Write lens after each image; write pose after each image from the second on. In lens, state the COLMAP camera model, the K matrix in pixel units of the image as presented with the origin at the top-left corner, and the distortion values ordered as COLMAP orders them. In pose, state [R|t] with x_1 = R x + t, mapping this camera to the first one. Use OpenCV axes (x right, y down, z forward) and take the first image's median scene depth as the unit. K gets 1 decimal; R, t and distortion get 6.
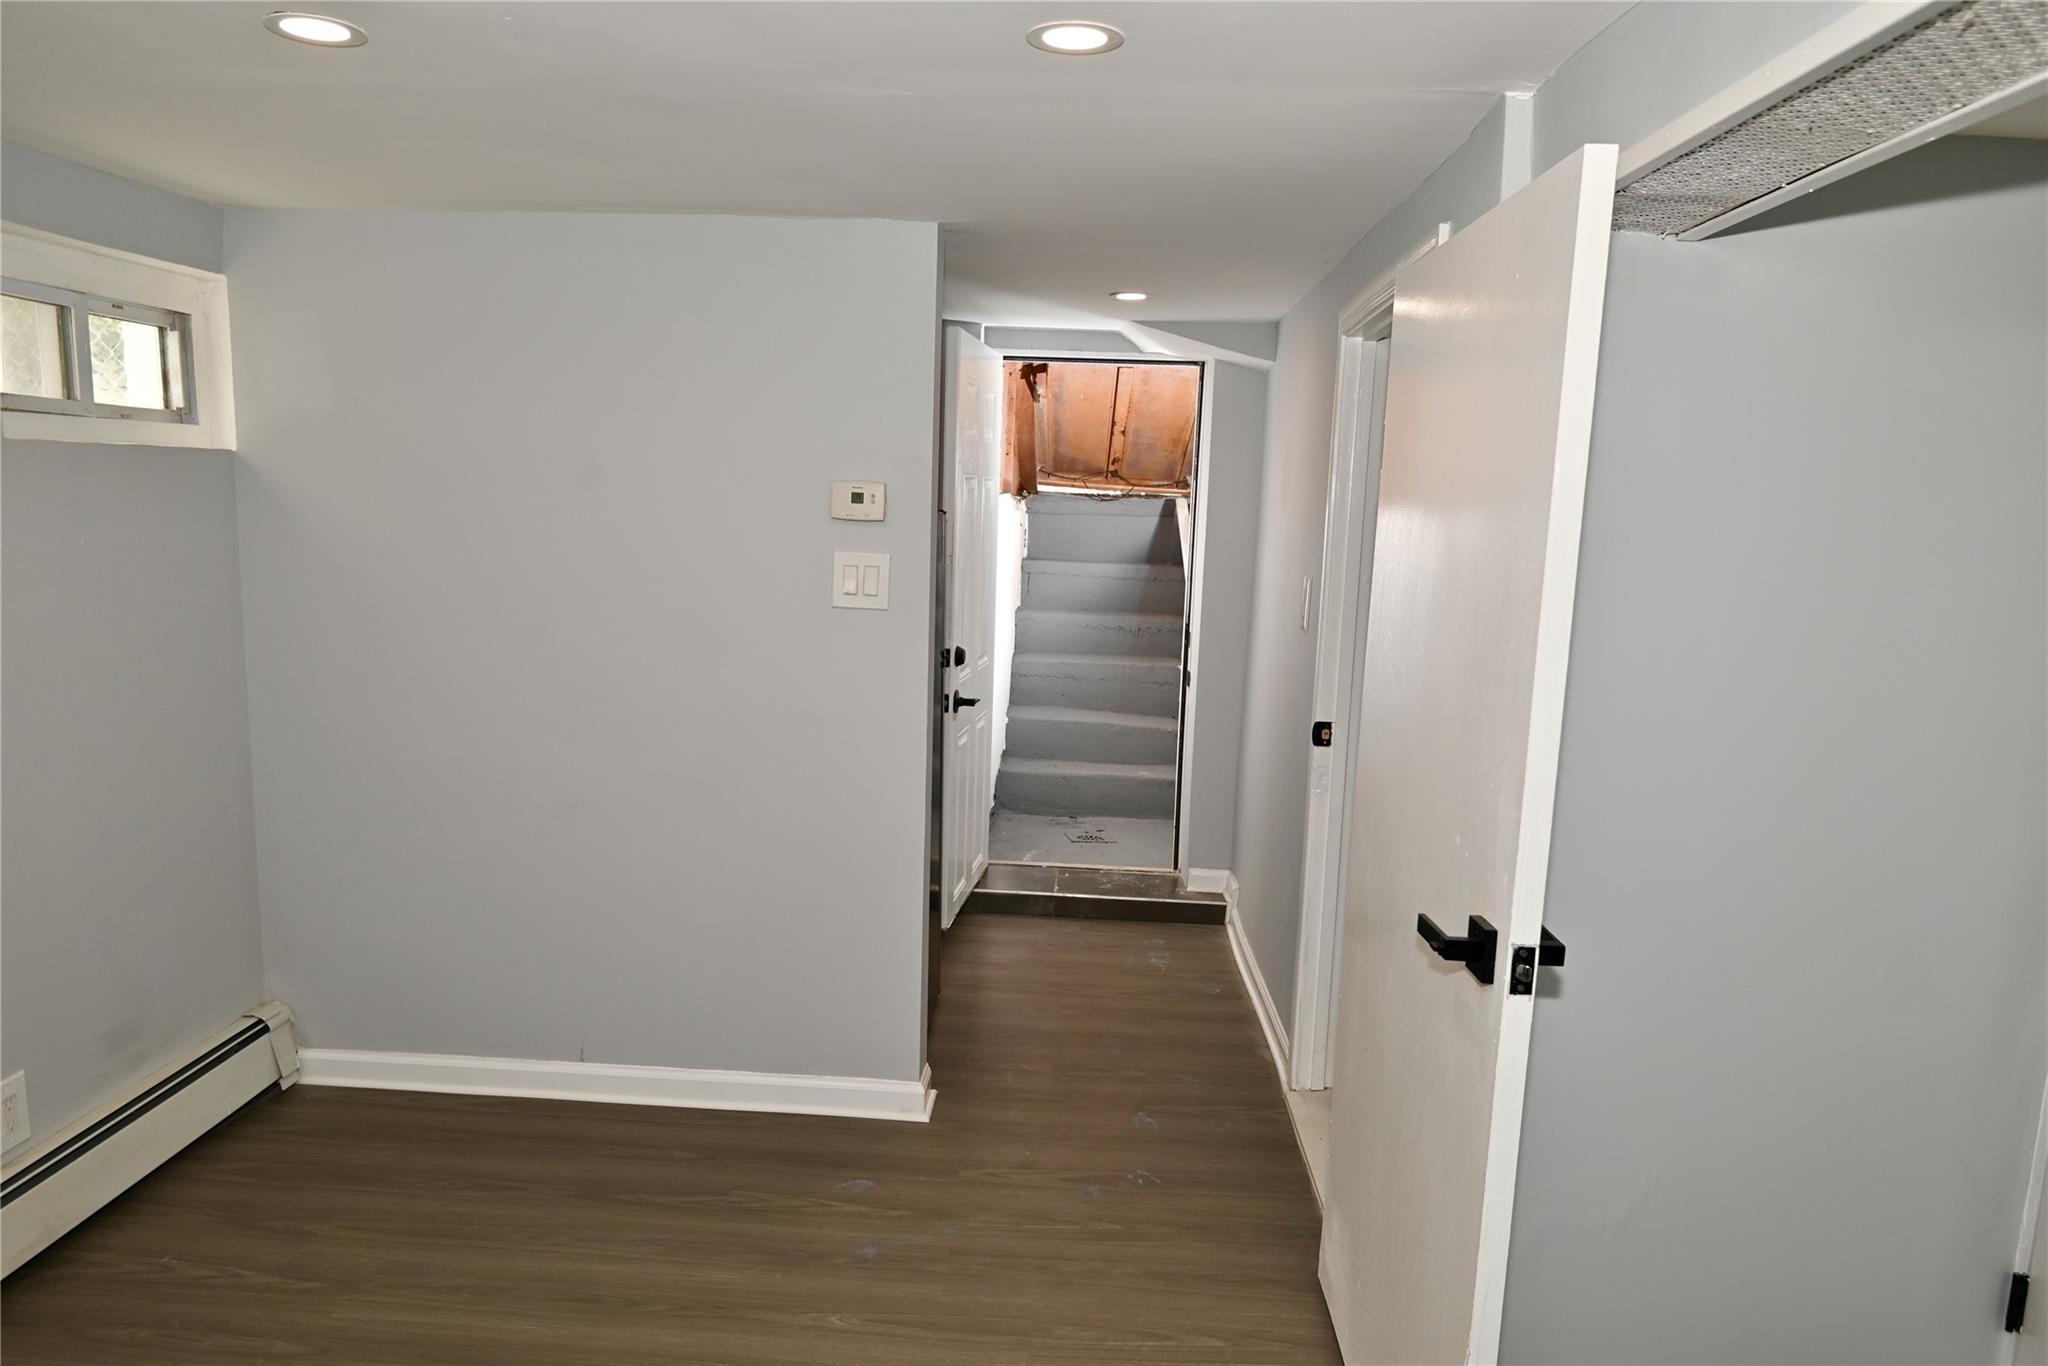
lens RADIAL K [[1323.8, 0, 1024.1], [0, 1323.8, 686.1], [0, 0, 1]] dist [-0.011192, -0.000893]
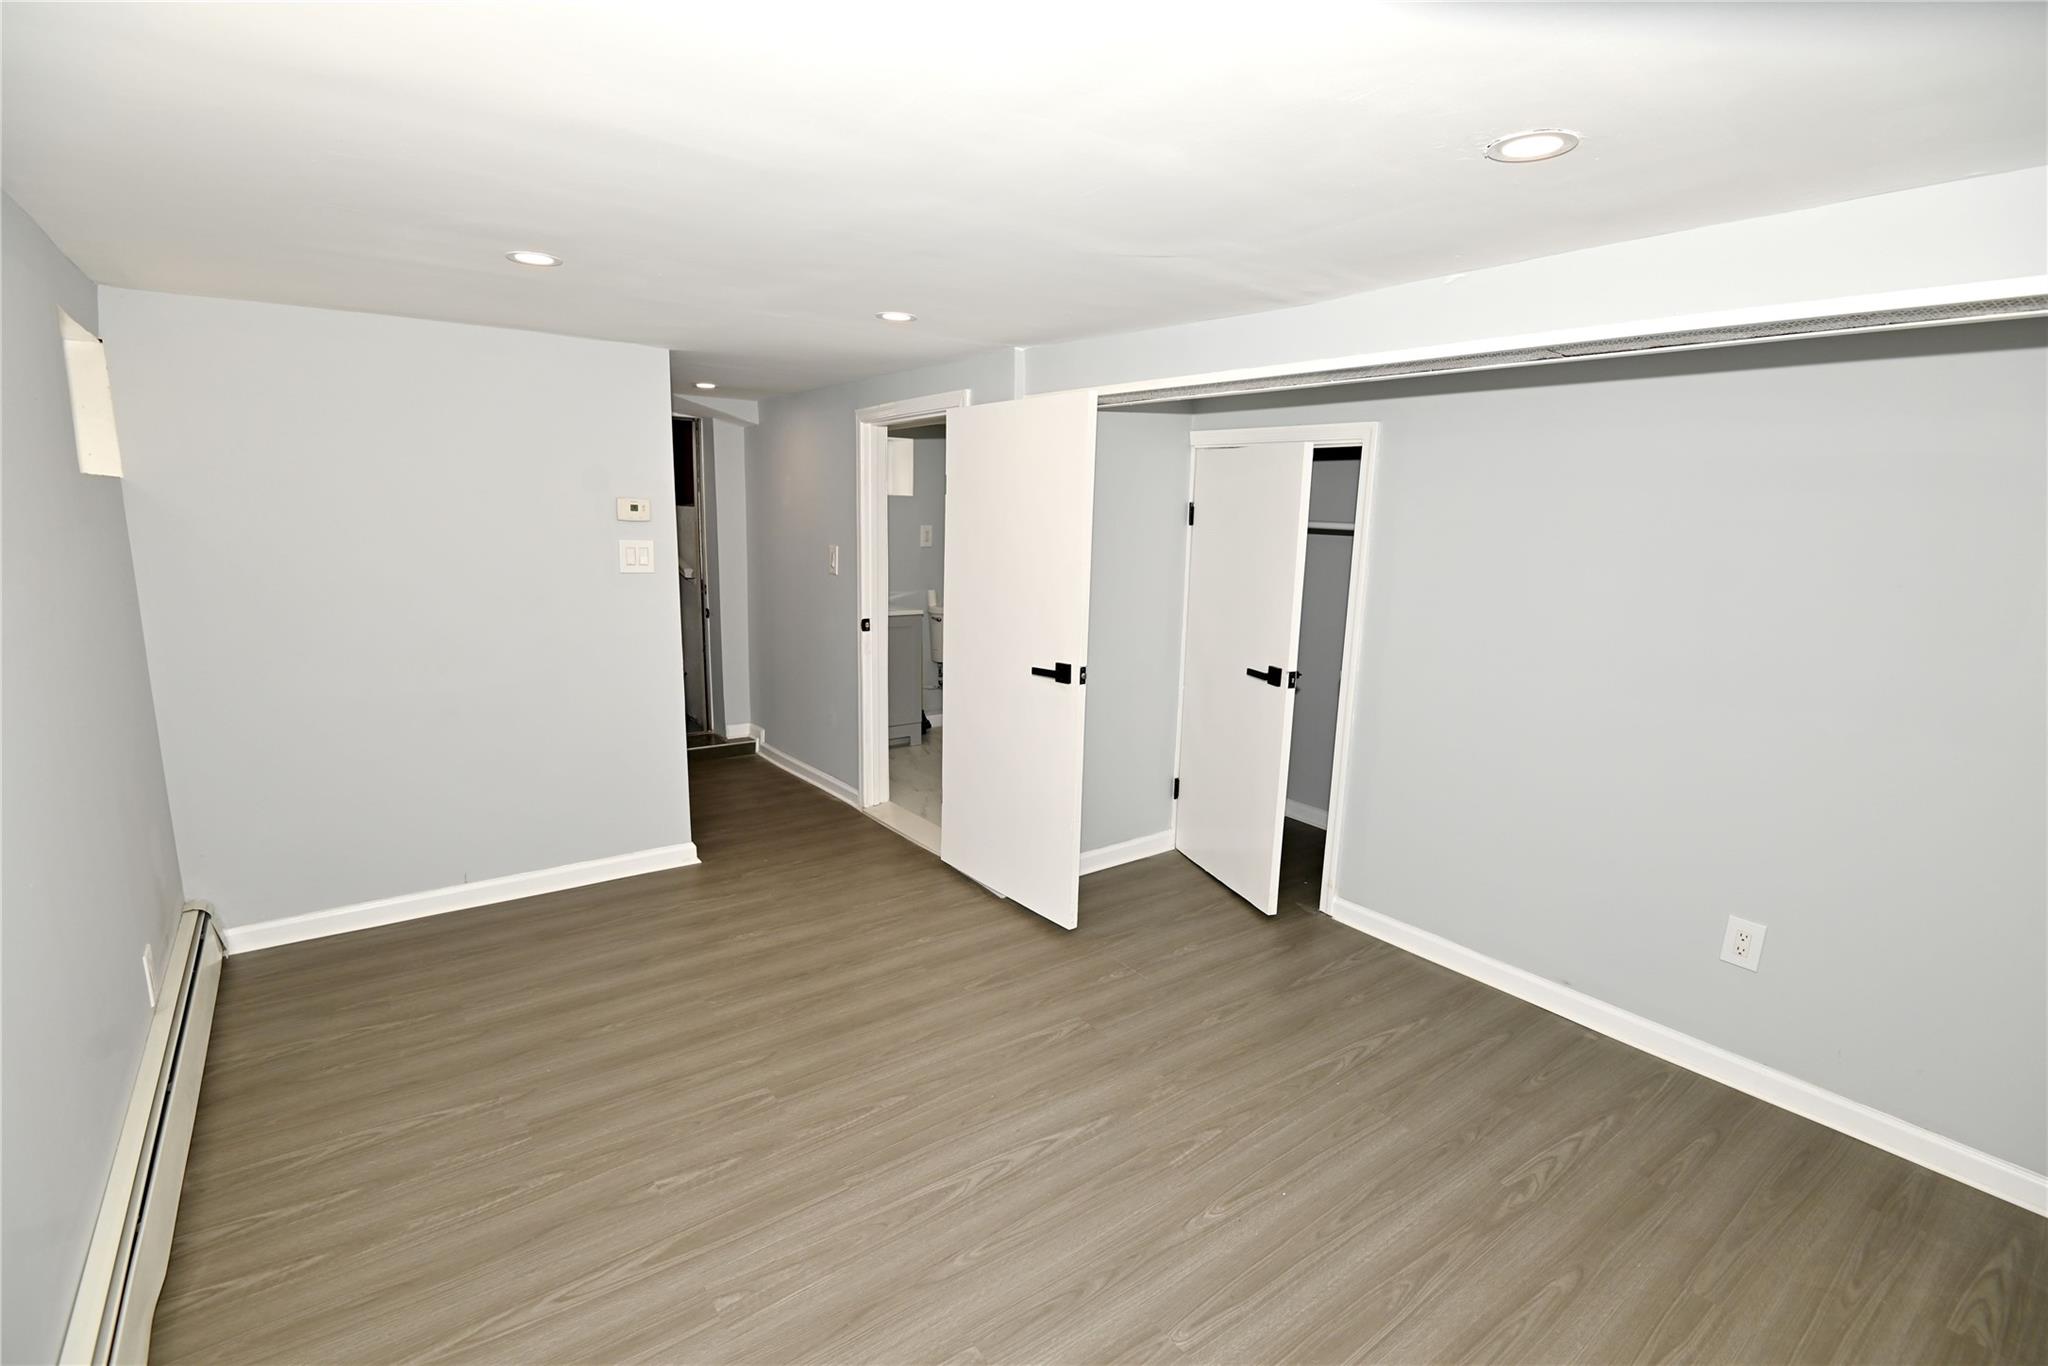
lens RADIAL K [[946.3, 0, 1022.1], [0, 946.3, 680.2], [0, 0, 1]] dist [-0.006851, -0.001386]
pose [[0.764944, -0.124921, 0.631866, -0.540782], [0.091904, 0.992143, 0.084889, 0.021107], [-0.637506, -0.006864, 0.770415, -0.260999]]
